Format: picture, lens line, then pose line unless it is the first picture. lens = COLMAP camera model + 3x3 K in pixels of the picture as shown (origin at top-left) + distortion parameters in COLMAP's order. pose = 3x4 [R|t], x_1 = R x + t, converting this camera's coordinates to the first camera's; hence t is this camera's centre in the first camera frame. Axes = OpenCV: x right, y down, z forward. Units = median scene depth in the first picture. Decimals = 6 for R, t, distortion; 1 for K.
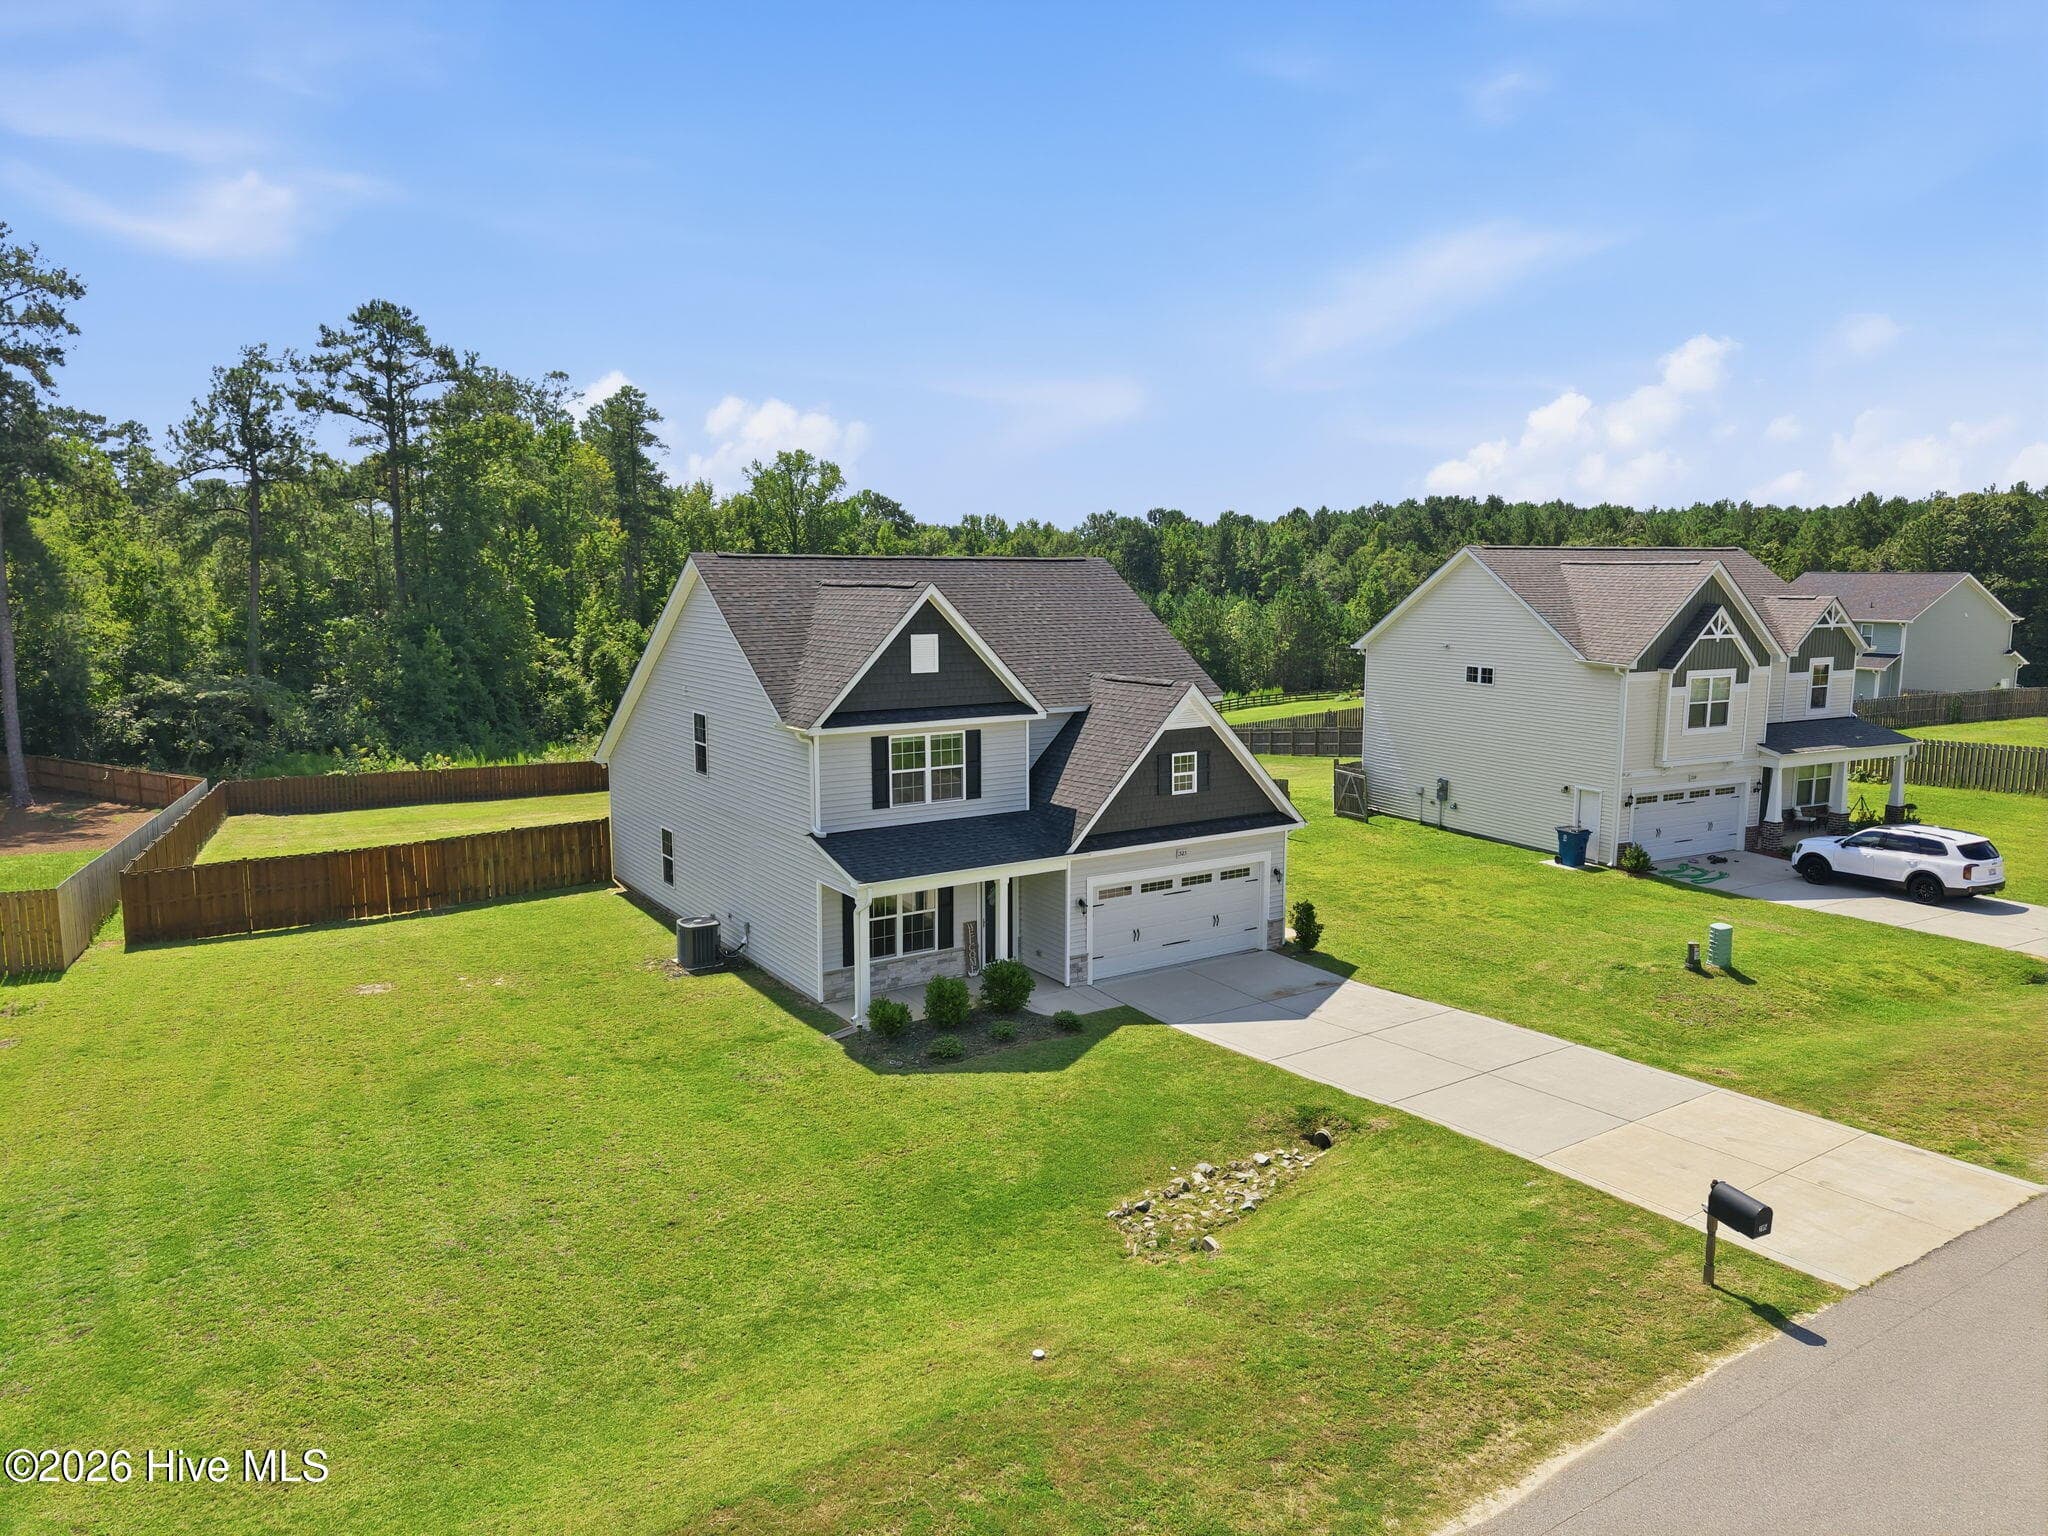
lens RADIAL K [[1358.8, 0, 1027.8], [0, 1358.8, 752.9], [0, 0, 1]] dist [0.043477, -0.054819]
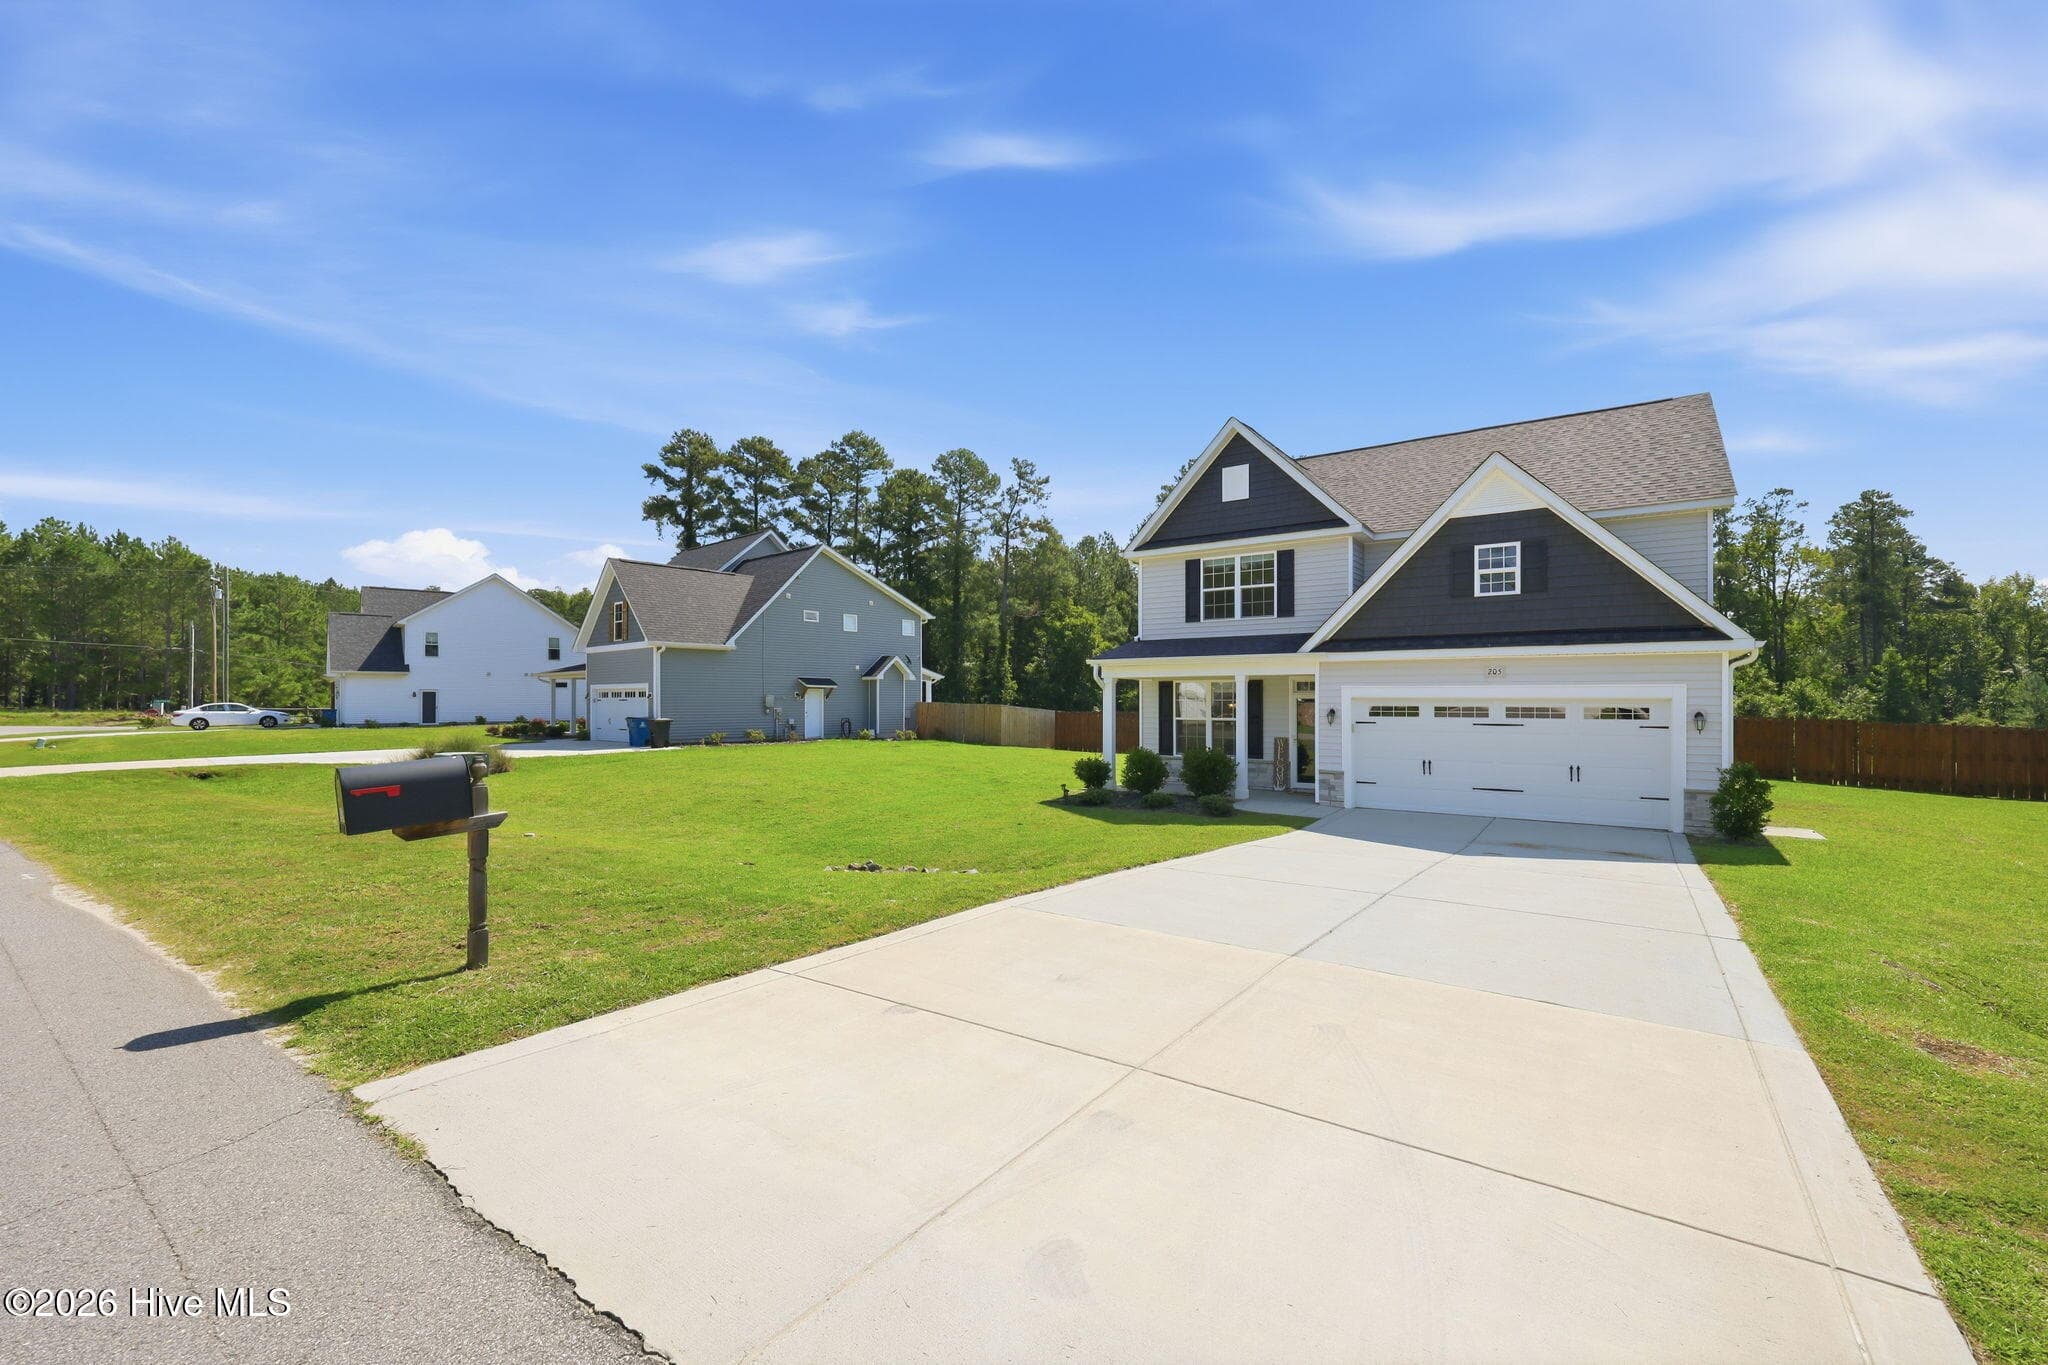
lens RADIAL K [[836.5, 0, 1027.5], [0, 836.5, 696.2], [0, 0, 1]] dist [0.002989, 0.000205]
pose [[0.370821, -0.004016, -0.928696, 0.468645], [-0.127720, 0.990269, -0.055280, 0.150484], [0.919880, 0.139112, 0.366700, 0.574344]]
